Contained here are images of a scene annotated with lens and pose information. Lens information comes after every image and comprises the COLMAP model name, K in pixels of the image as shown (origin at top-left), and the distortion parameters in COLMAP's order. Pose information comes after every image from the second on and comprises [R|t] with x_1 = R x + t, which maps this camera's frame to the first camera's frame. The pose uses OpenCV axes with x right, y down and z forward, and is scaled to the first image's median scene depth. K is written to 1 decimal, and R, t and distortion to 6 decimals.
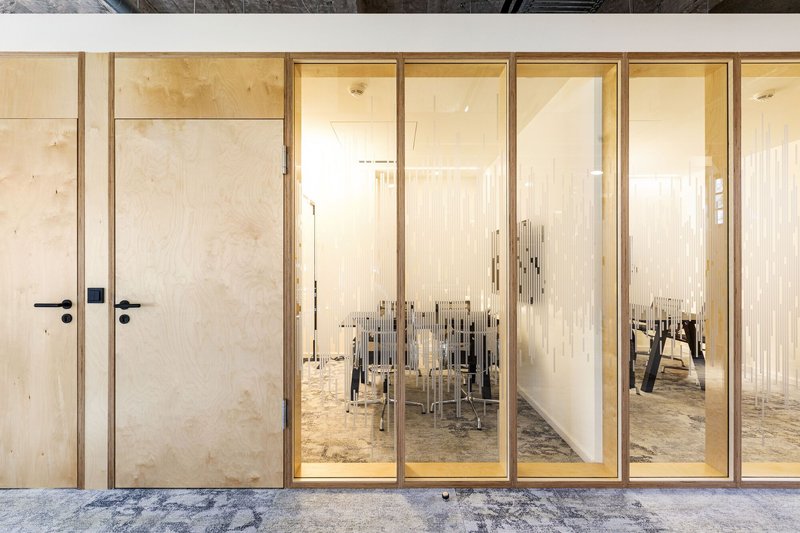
lens RADIAL K [[357.3, 0, 400.0], [0, 357.3, 266.5], [0, 0, 1]] dist [-0.002696, -0.000580]
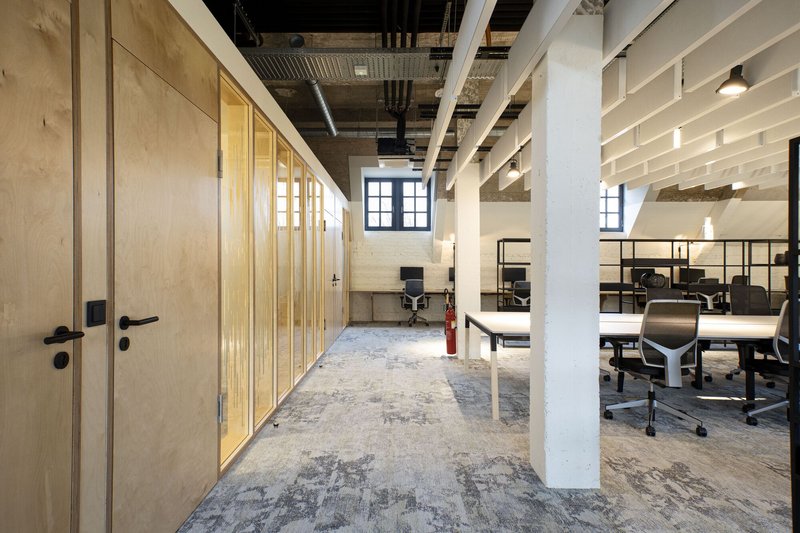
lens RADIAL K [[456.2, 0, 400.0], [0, 456.2, 266.5], [0, 0, 1]] dist [0.003060, 0.001225]
pose [[-0.009694, 0.000504, 0.999953, -1.641360], [0.003496, 0.999994, -0.000470, 0.002861], [-0.999947, 0.003491, -0.009695, 0.486456]]
